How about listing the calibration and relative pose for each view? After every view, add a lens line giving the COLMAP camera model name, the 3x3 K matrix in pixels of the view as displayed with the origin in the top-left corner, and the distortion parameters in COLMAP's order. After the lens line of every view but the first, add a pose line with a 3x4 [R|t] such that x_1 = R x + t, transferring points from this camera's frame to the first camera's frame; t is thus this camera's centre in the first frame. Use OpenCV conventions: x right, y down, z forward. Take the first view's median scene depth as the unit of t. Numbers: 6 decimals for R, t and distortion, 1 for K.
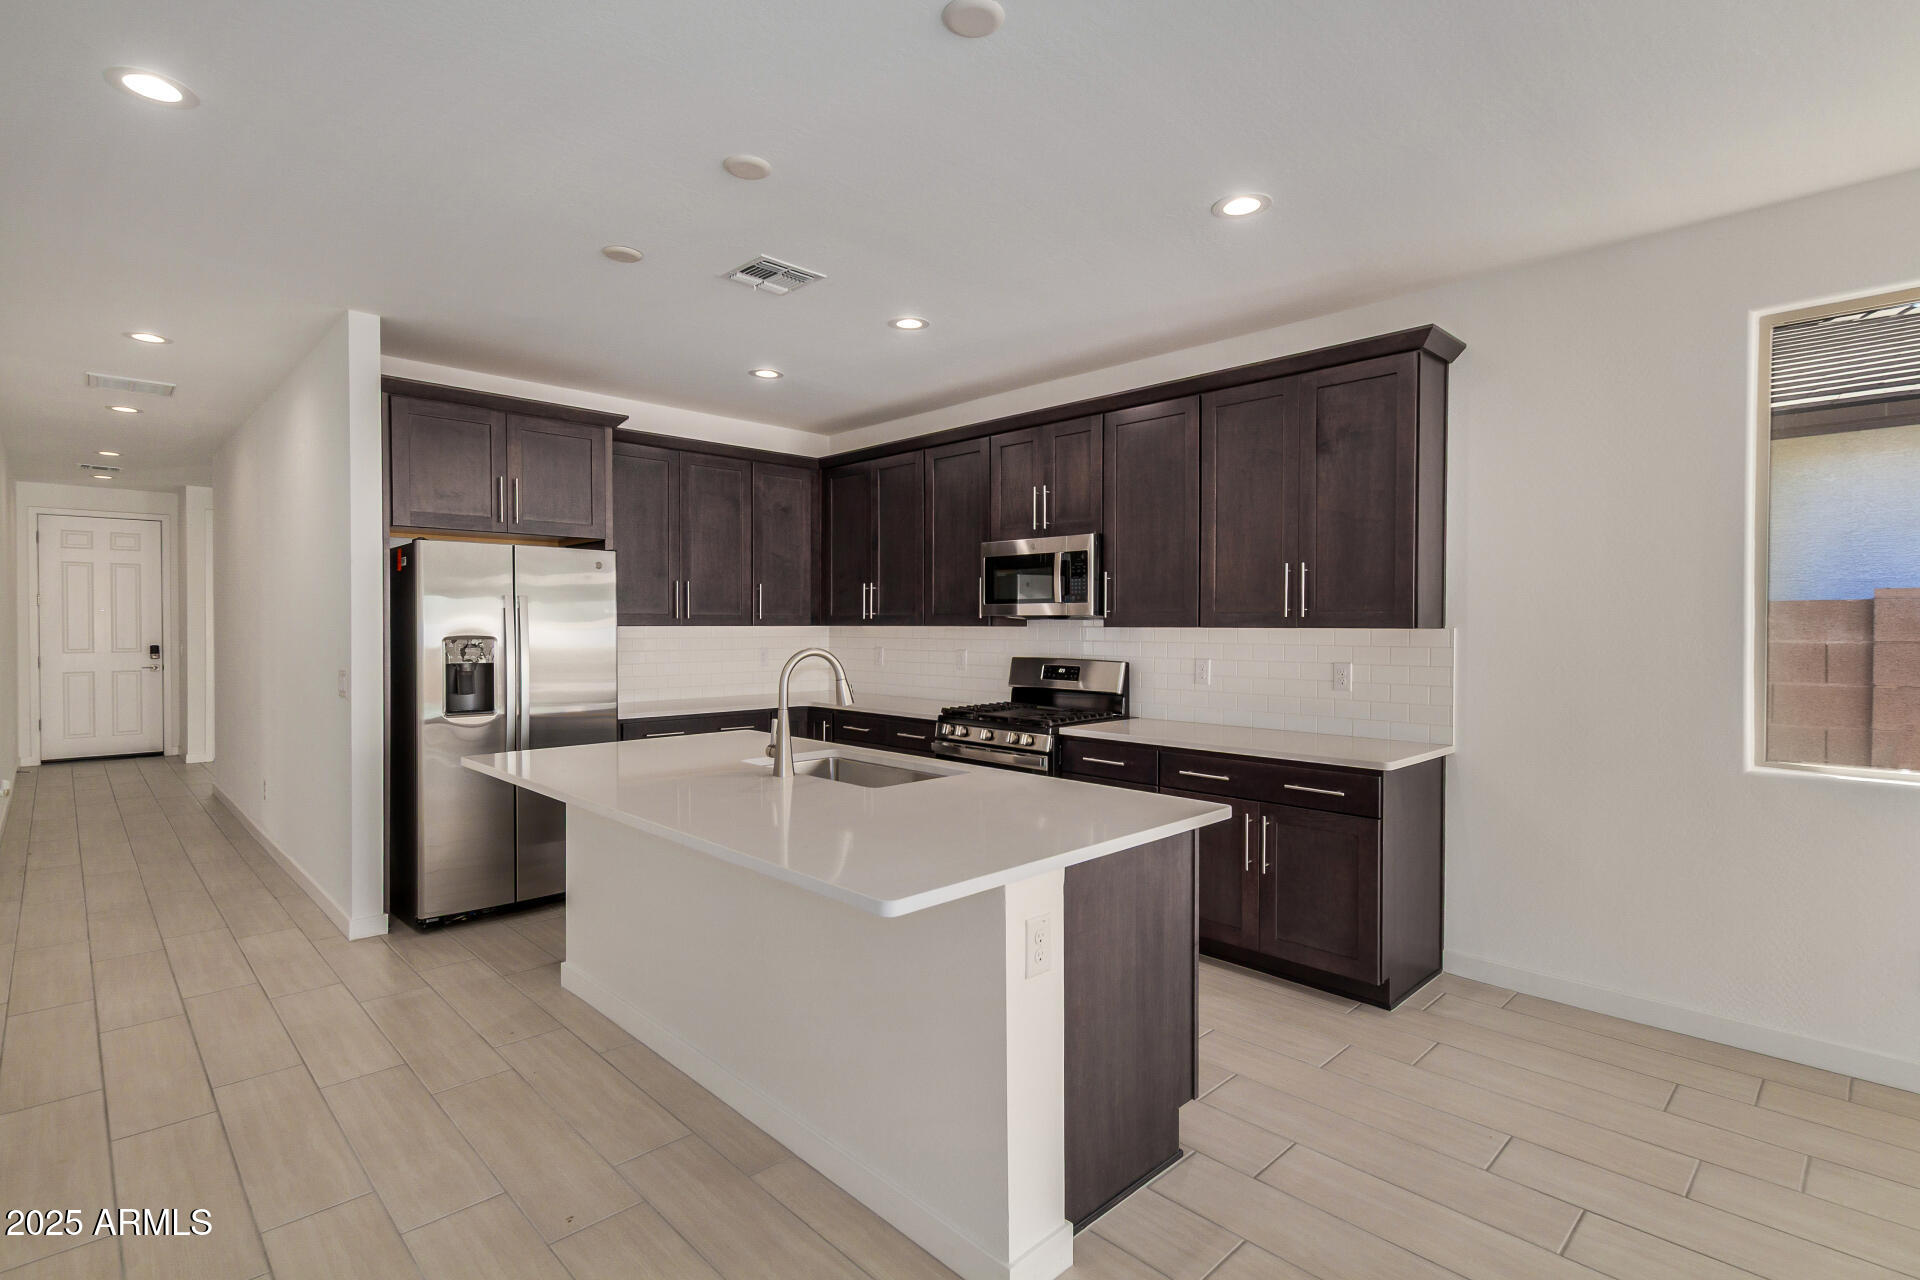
lens RADIAL K [[917.6, 0, 964.9], [0, 917.6, 643.2], [0, 0, 1]] dist [-0.000680, -0.003235]
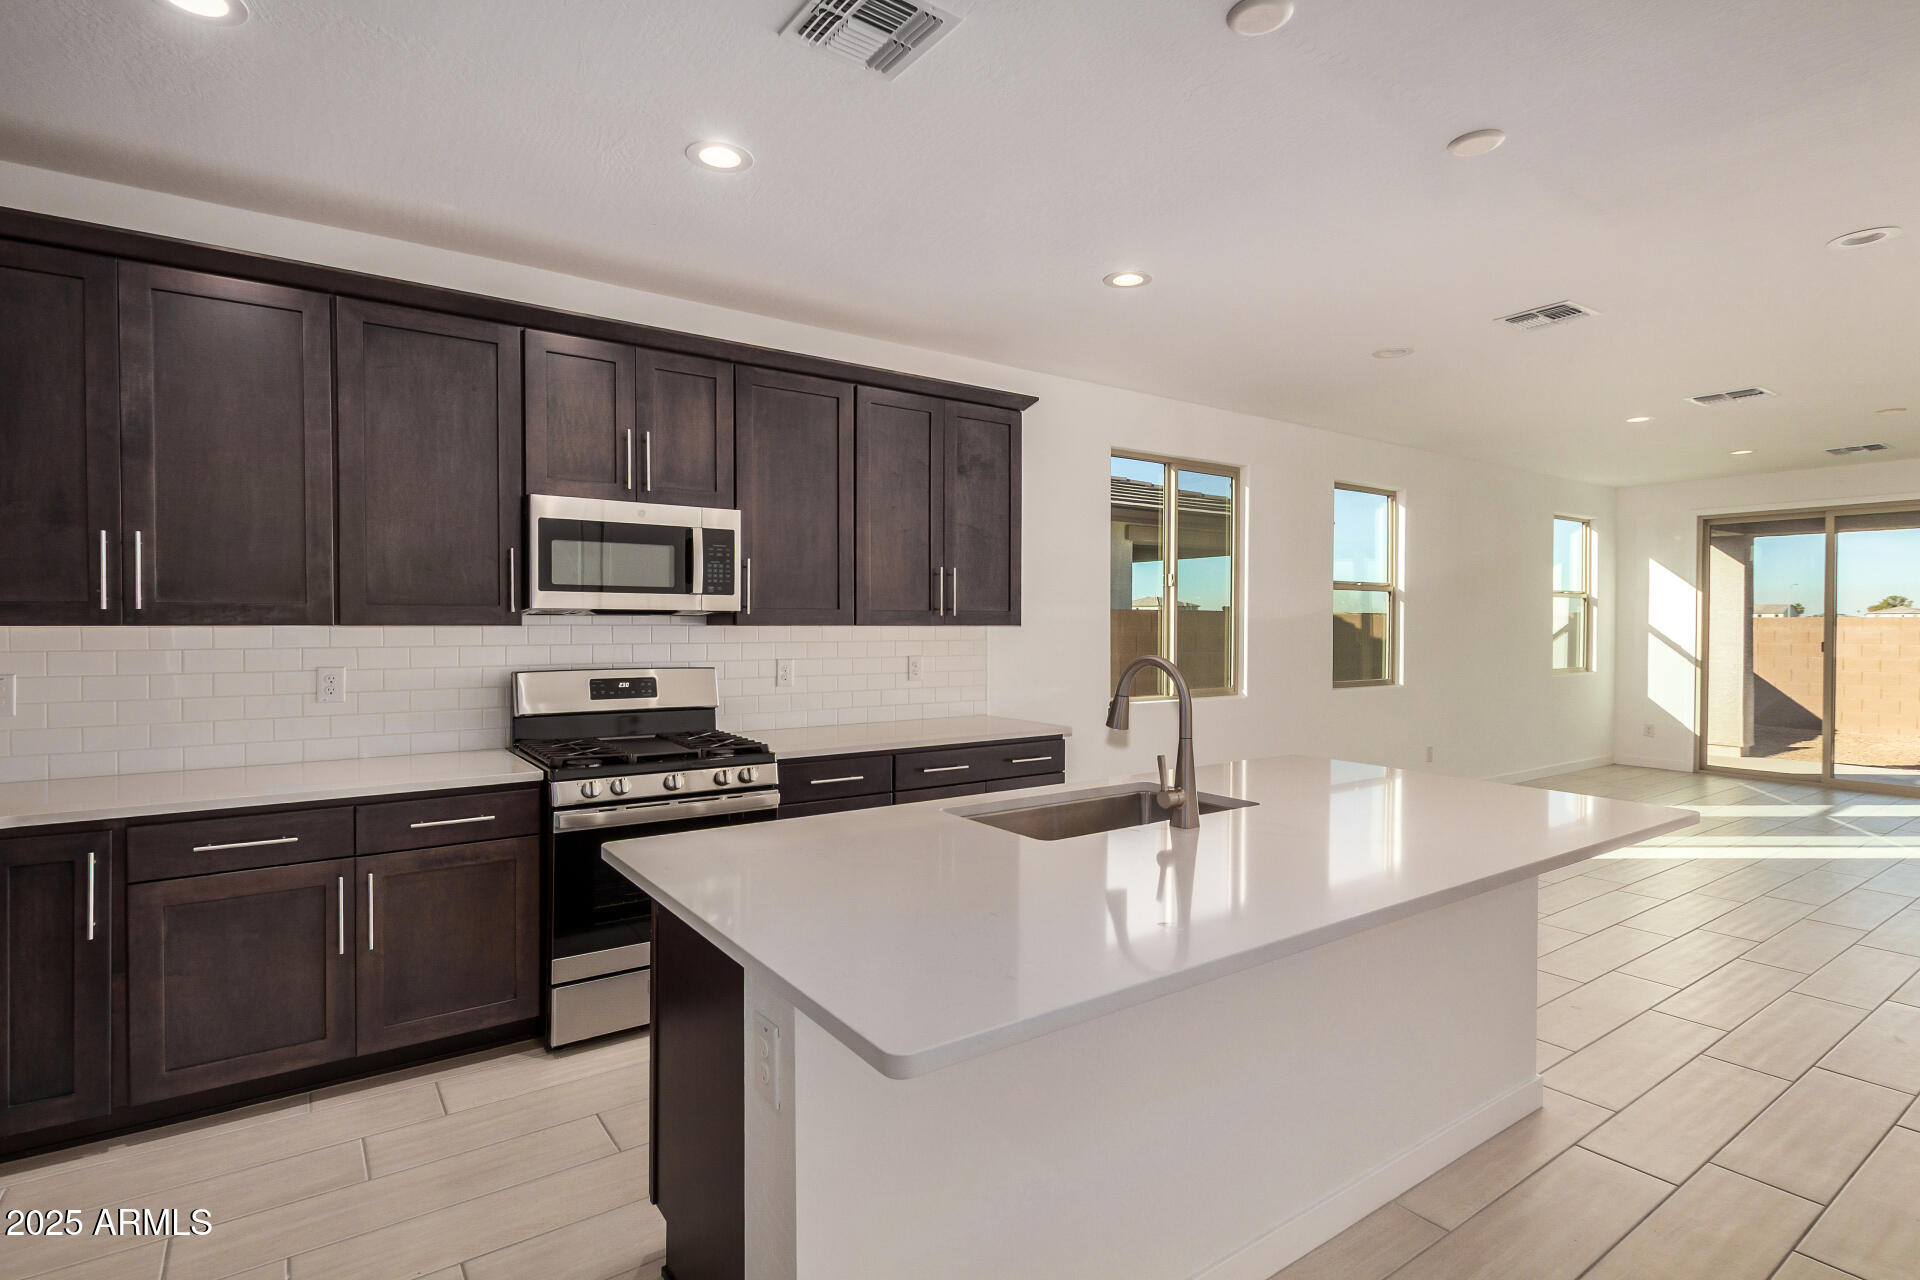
lens RADIAL K [[917.6, 0, 882.5], [0, 917.6, 640.5], [0, 0, 1]] dist [-0.000680, -0.003235]
pose [[0.180565, -0.021975, 0.983317, -0.666581], [0.019155, 0.999639, 0.018822, -0.018126], [-0.983376, 0.015437, 0.180921, 0.766179]]
